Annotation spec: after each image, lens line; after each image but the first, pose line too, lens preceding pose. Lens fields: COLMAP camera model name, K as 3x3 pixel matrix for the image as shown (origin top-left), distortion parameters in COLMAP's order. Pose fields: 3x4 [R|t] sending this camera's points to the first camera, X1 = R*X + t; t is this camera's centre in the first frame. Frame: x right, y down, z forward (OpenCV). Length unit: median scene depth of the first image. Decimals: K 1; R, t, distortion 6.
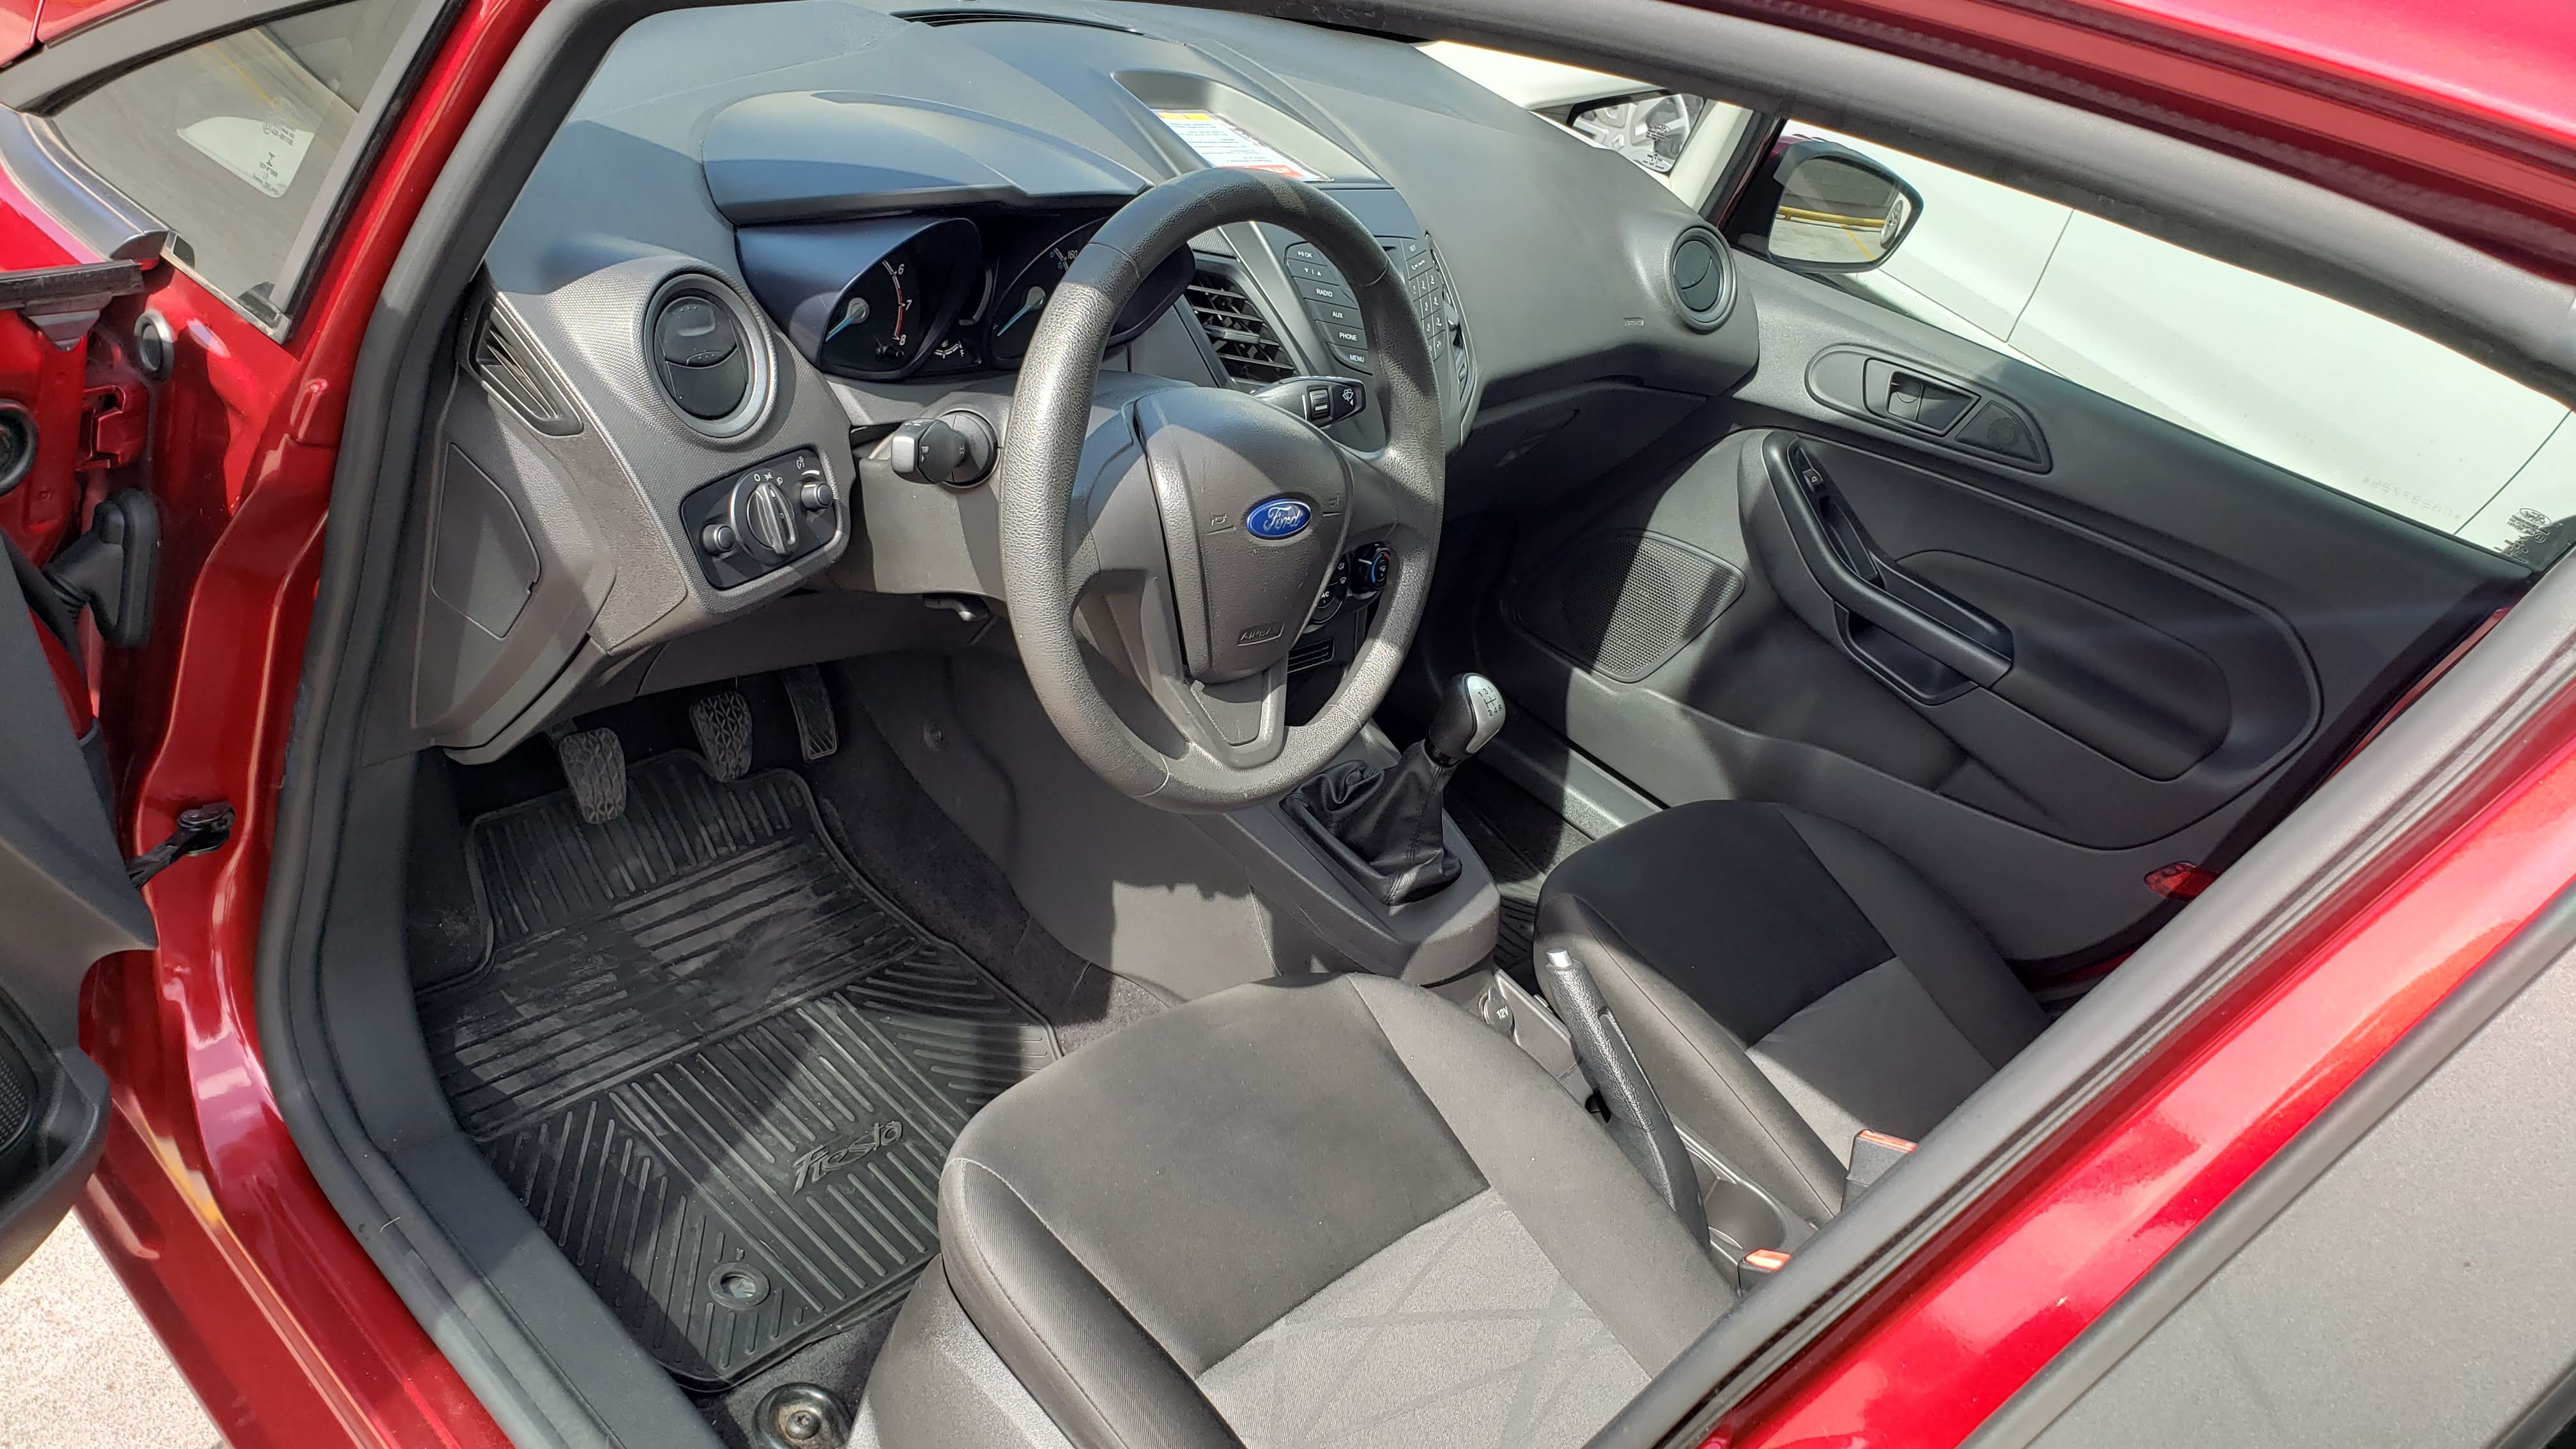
lens RADIAL K [[2138.9, 0, 1298.6], [0, 2138.9, 632.3], [0, 0, 1]] dist [0.136959, -0.195169]
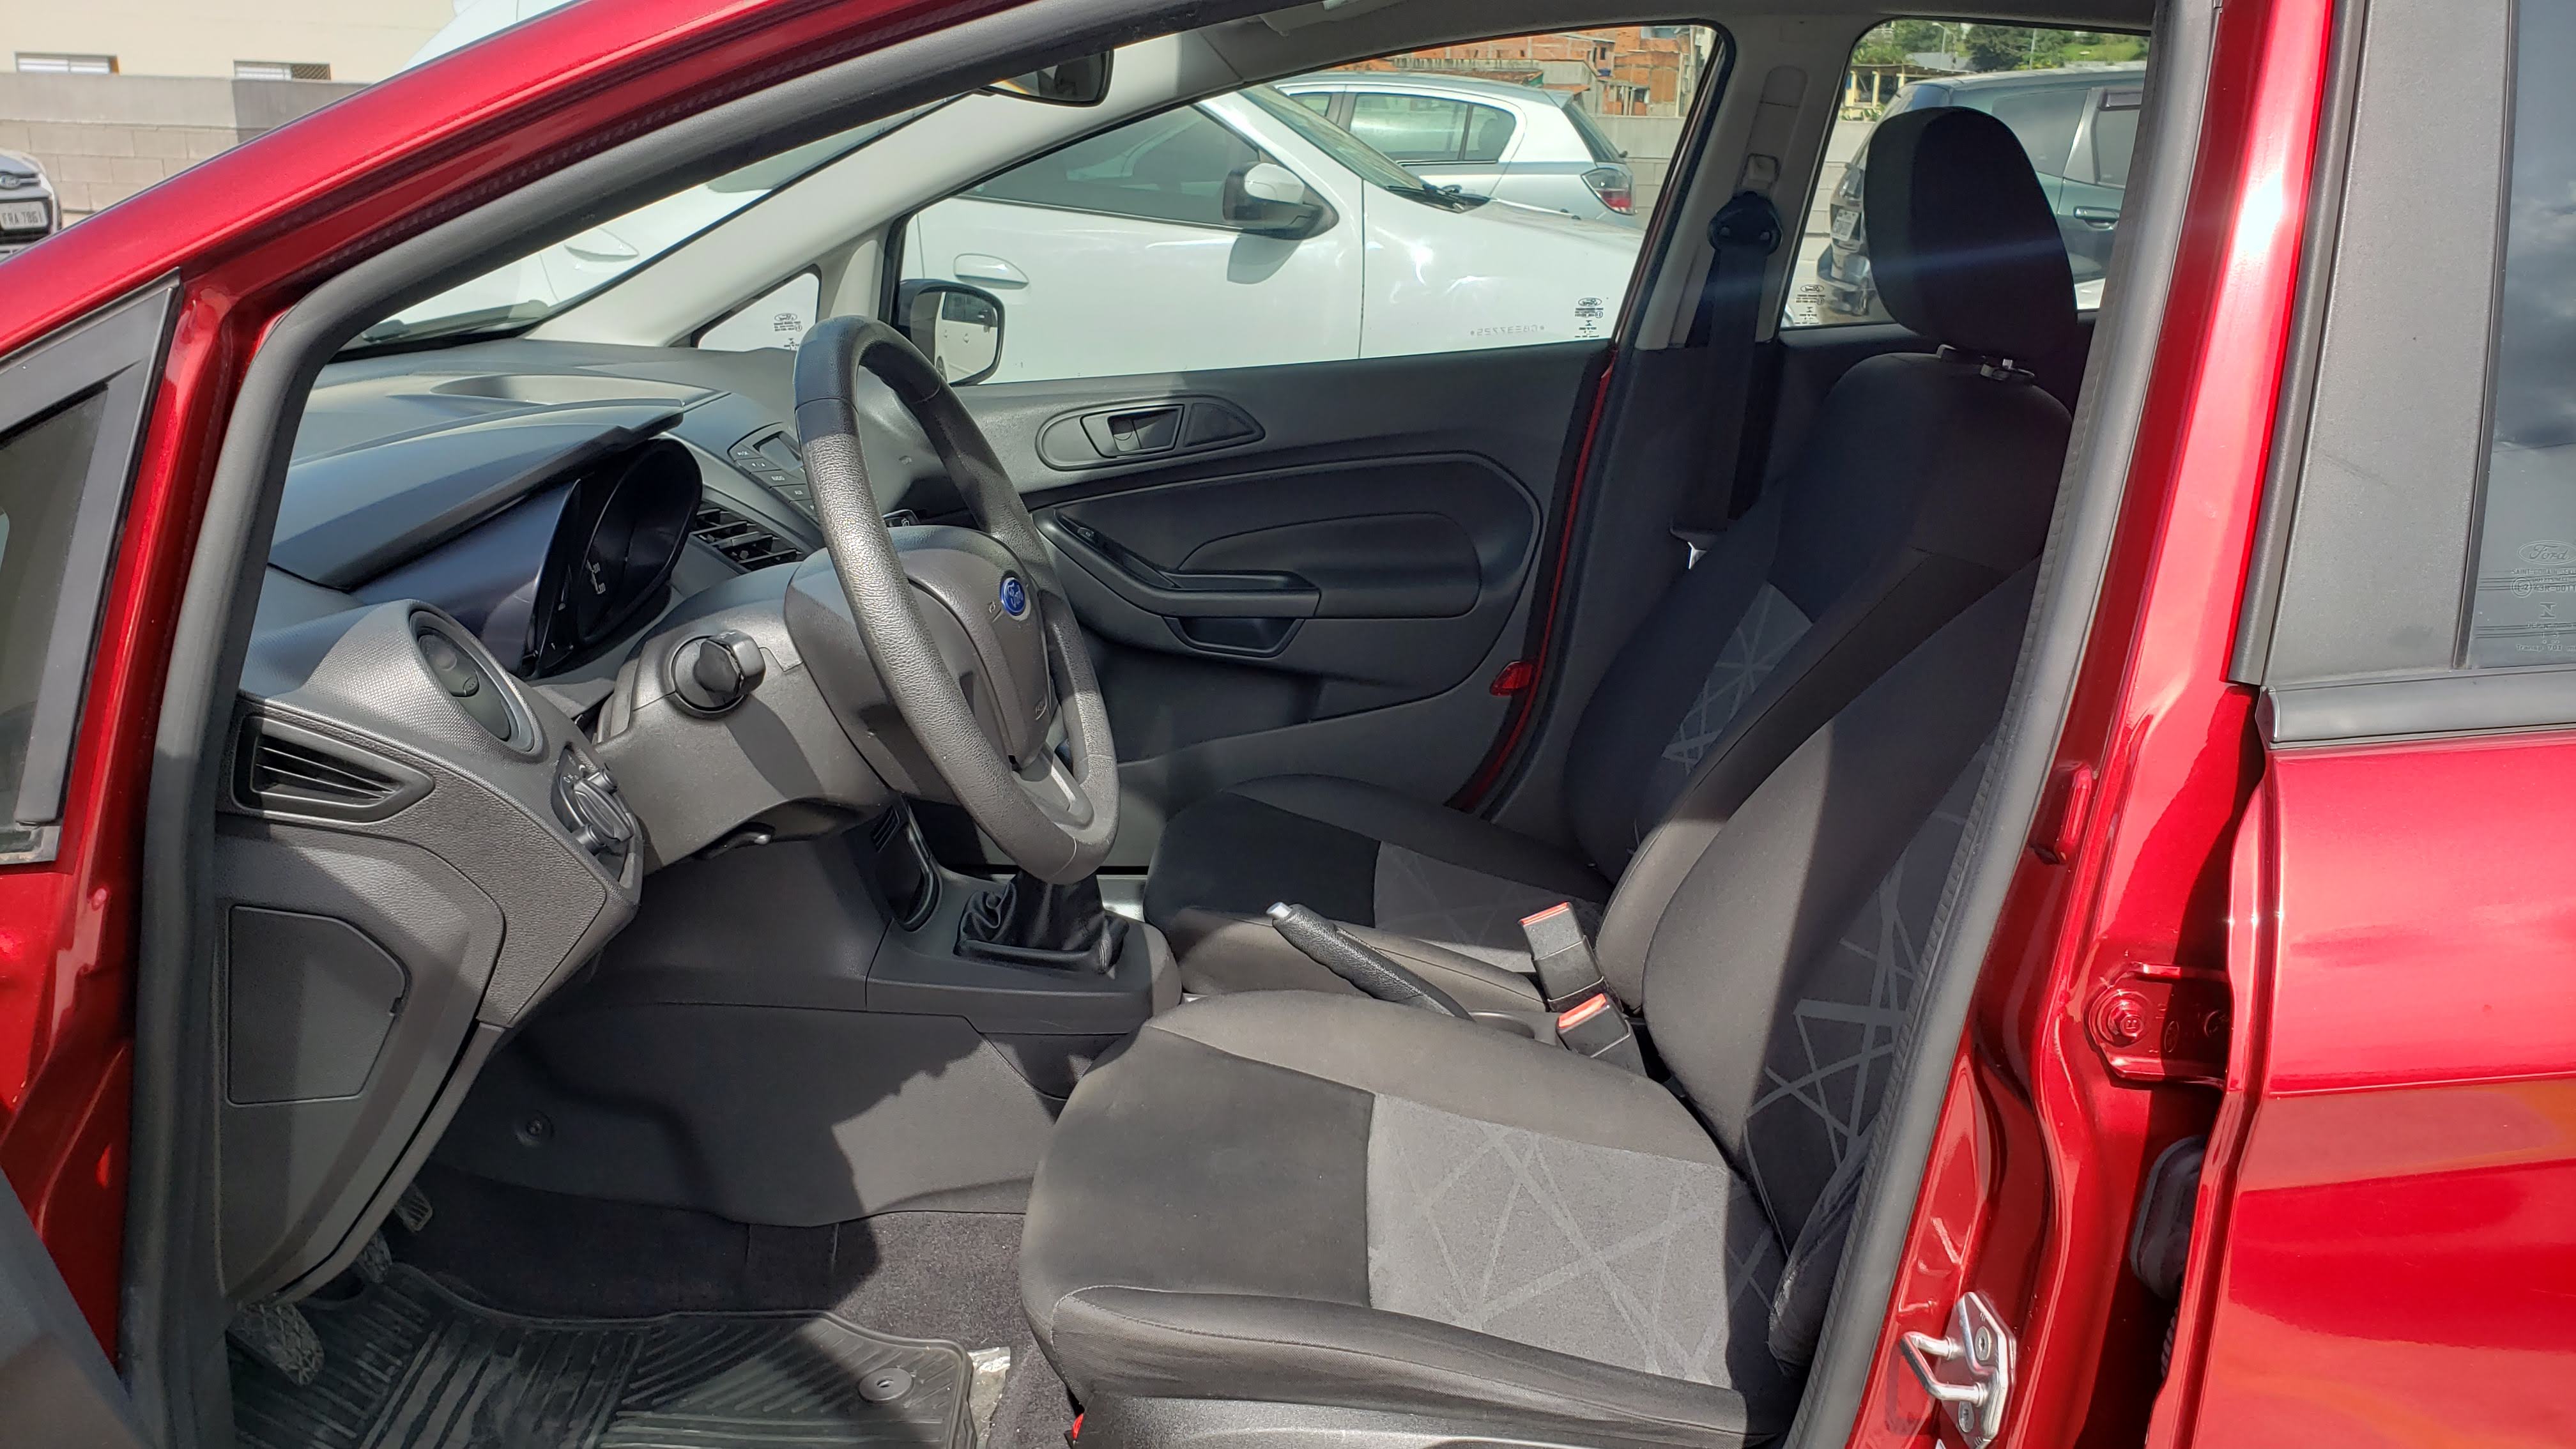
lens RADIAL K [[2138.9, 0, 1298.6], [0, 2138.9, 632.3], [0, 0, 1]] dist [0.136959, -0.195169]
pose [[0.733988, -0.430068, 0.525645, -0.341708], [0.497088, 0.867558, 0.015699, 0.012229], [-0.462779, 0.249769, 0.850559, 0.018001]]
